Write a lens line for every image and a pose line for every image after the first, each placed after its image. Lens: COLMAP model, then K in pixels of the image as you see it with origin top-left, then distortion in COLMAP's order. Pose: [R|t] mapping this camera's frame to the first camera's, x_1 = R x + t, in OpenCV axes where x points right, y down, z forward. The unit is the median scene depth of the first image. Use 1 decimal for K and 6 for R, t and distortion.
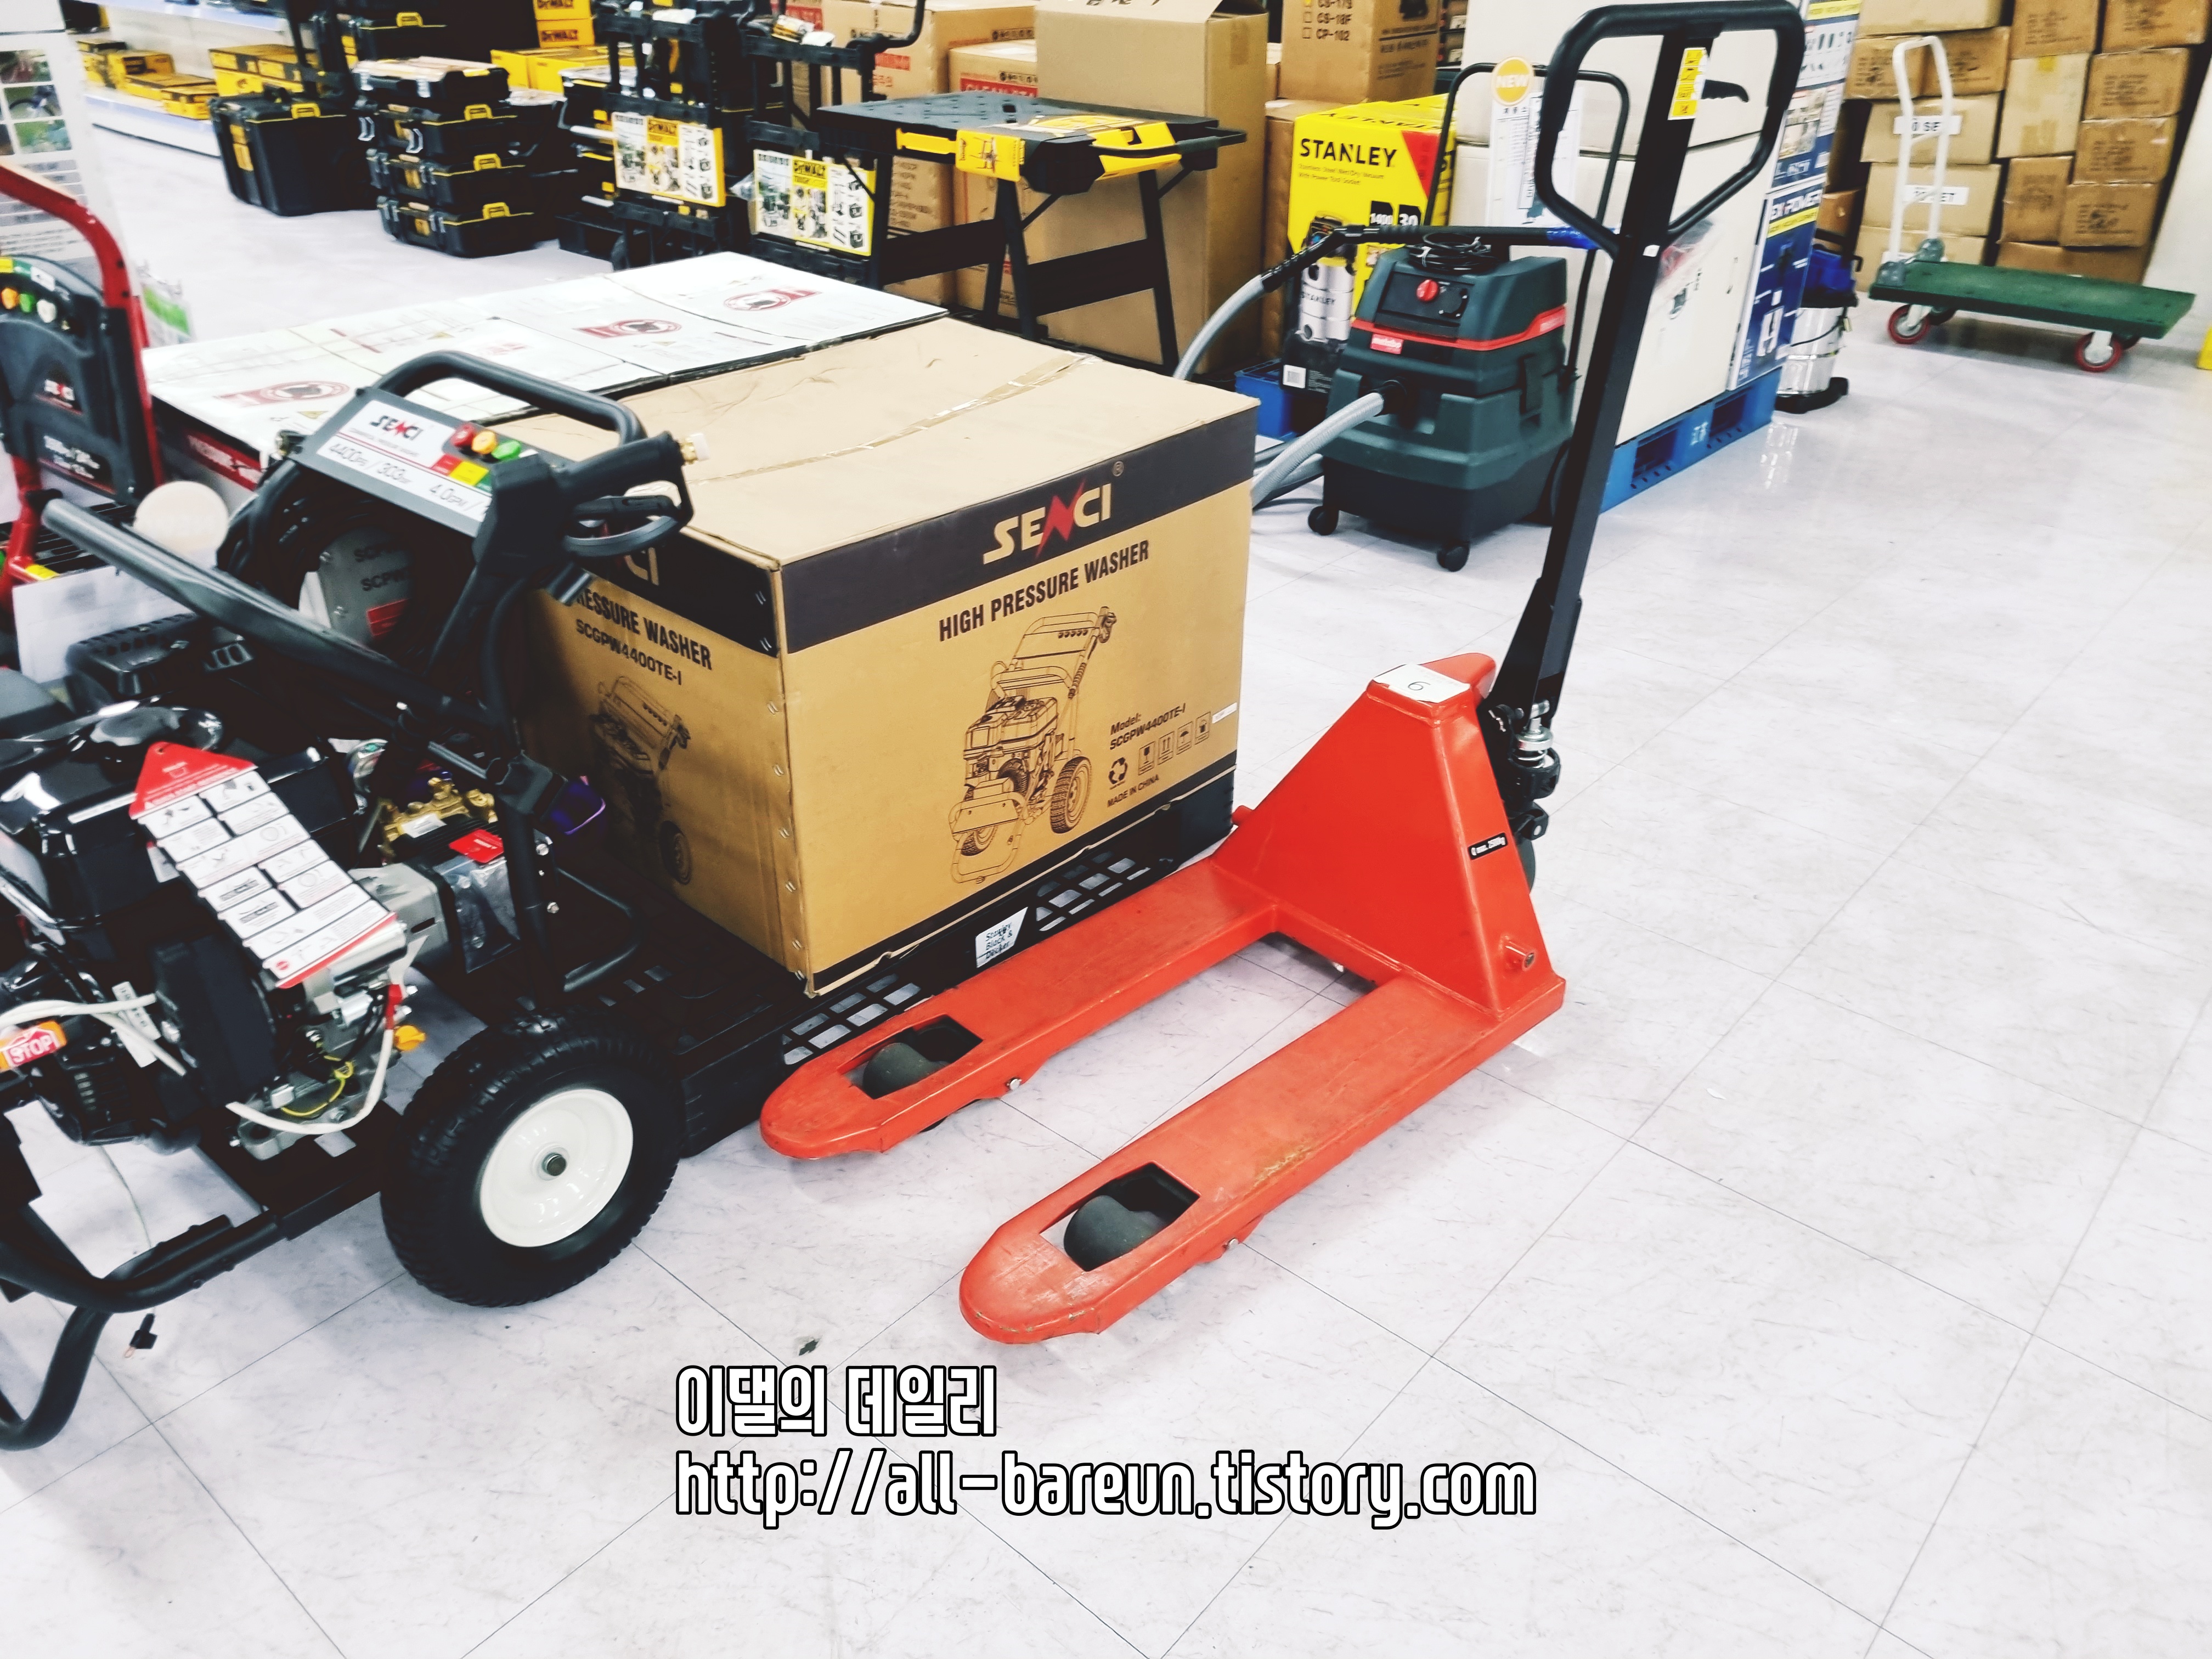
lens RADIAL K [[1668.0, 0, 1106.3], [0, 1668.0, 831.9], [0, 0, 1]] dist [0.048190, -0.031357]
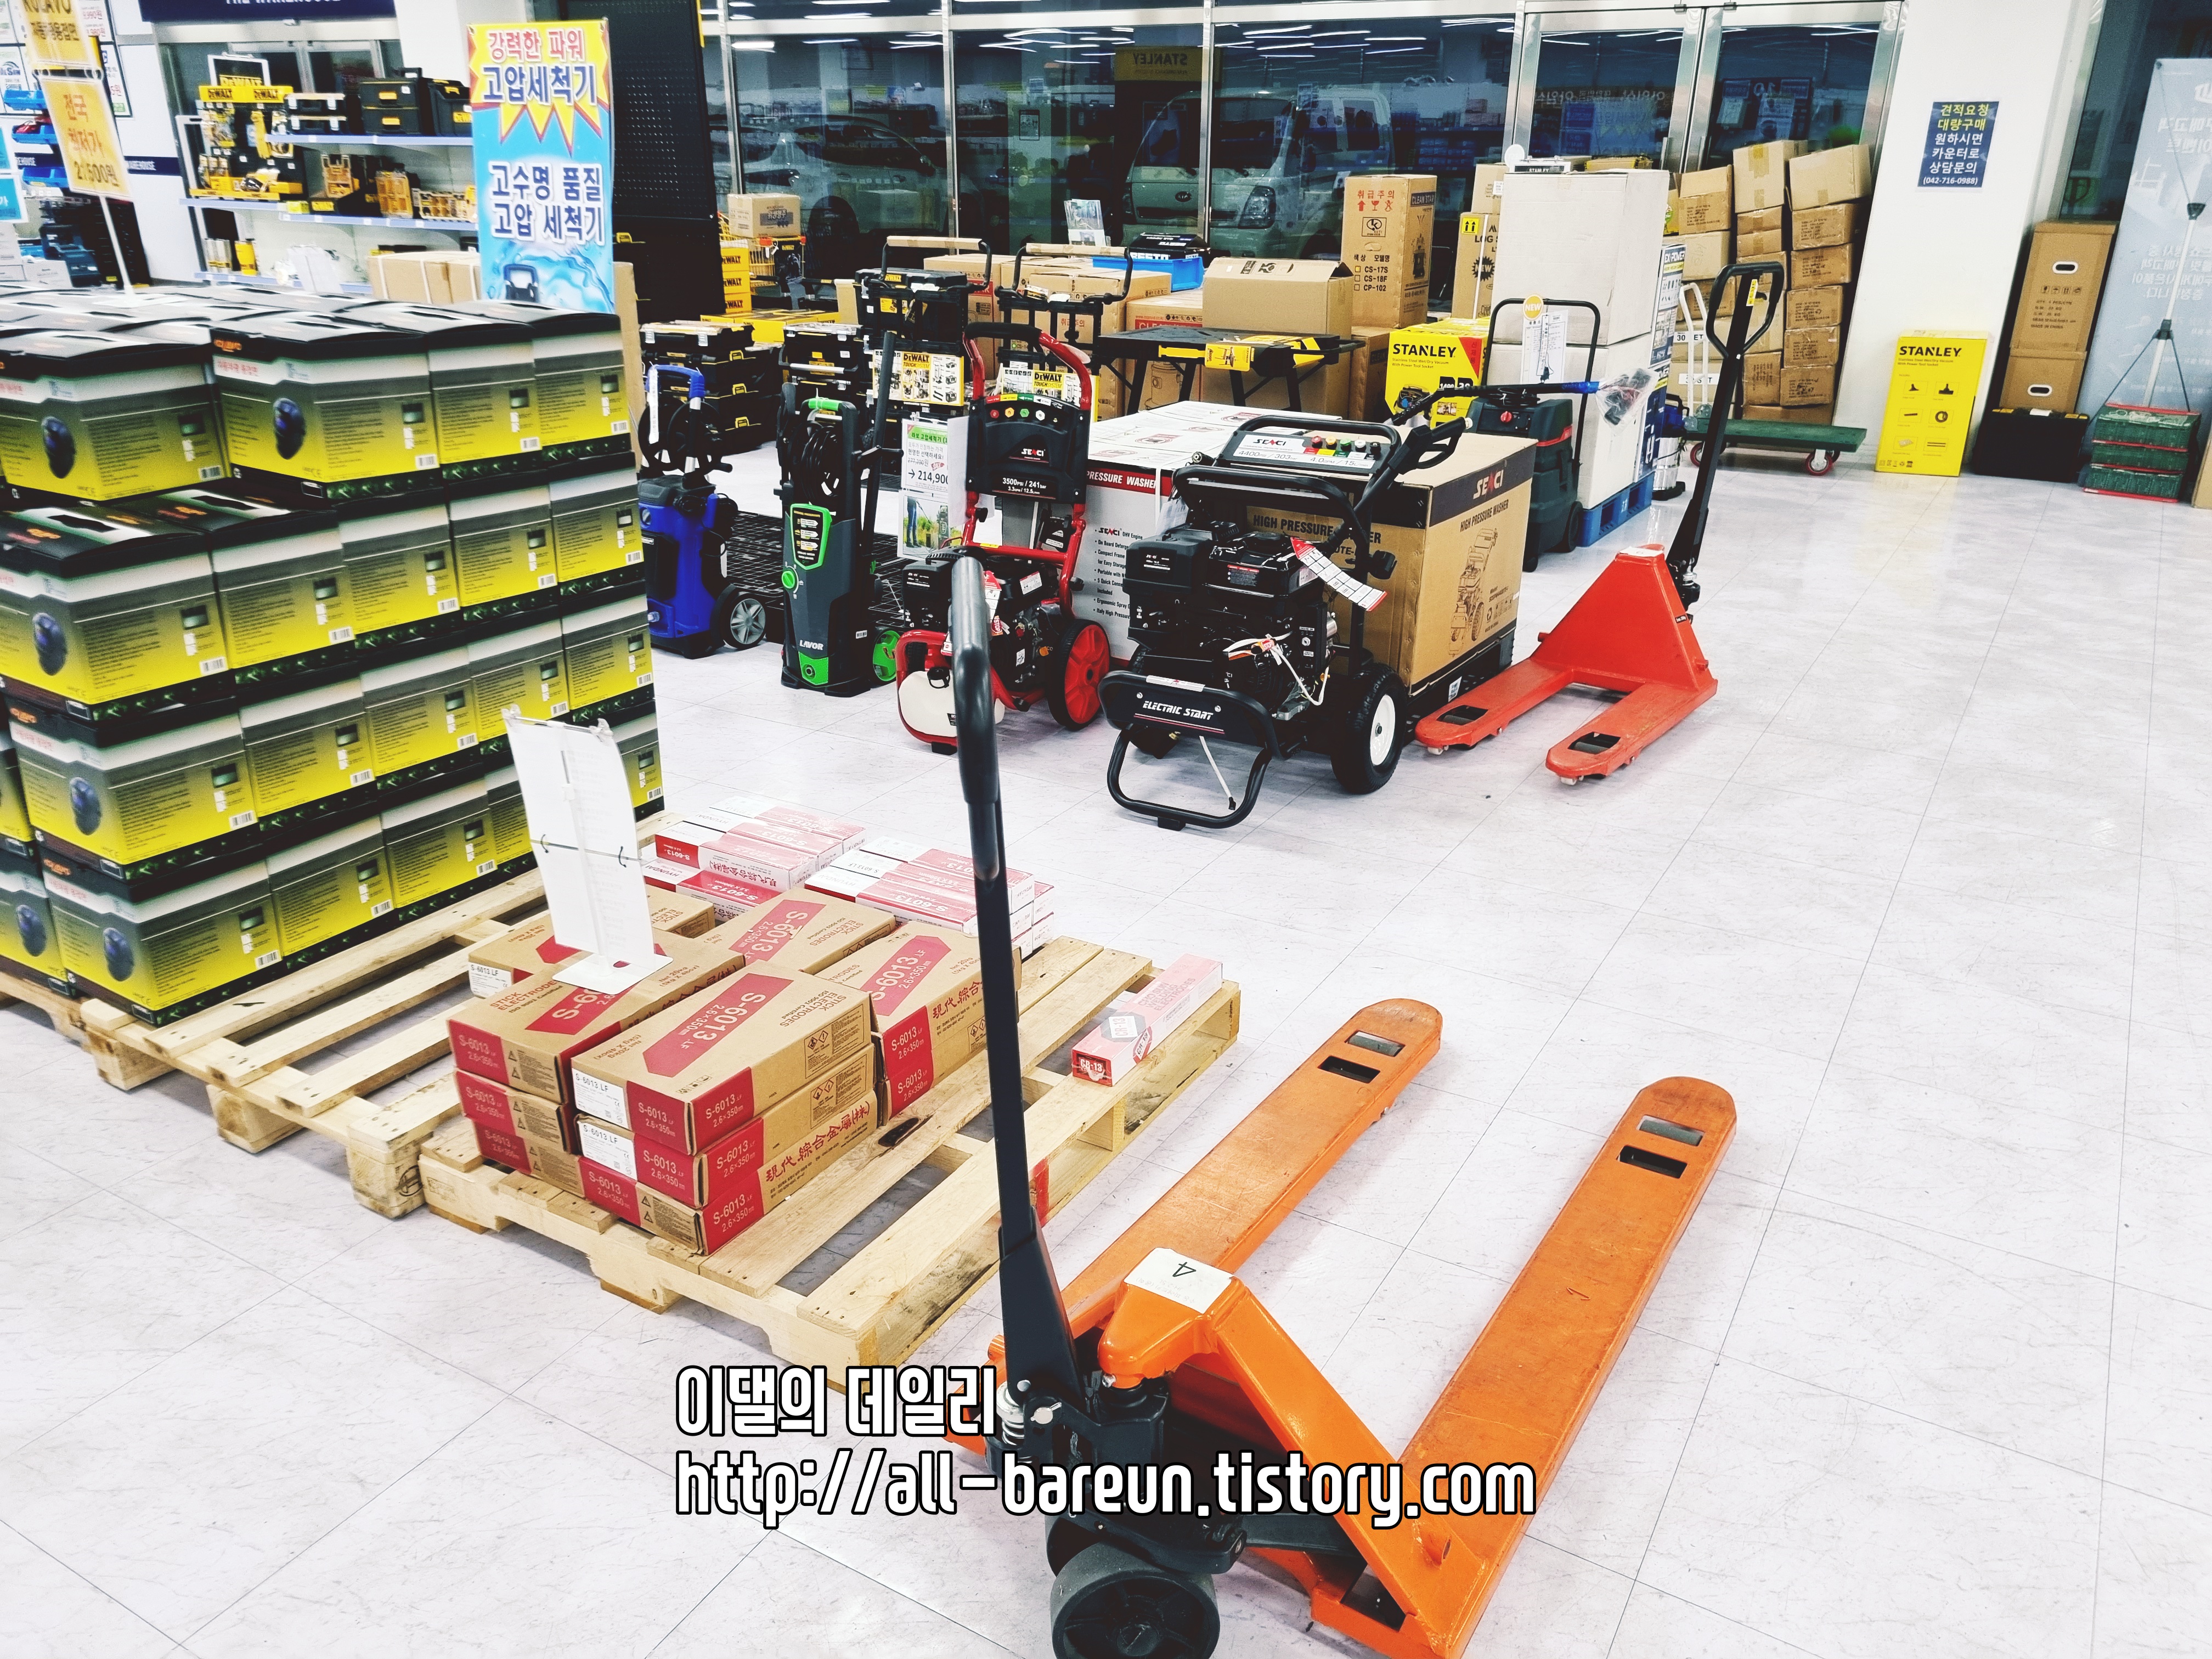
lens RADIAL K [[1668.0, 0, 1101.8], [0, 1668.0, 833.9], [0, 0, 1]] dist [0.048190, -0.031357]
pose [[0.984236, -0.072963, 0.161107, -0.445076], [0.093922, 0.987503, -0.126560, 0.244324], [-0.149860, 0.139696, 0.978789, -0.506838]]
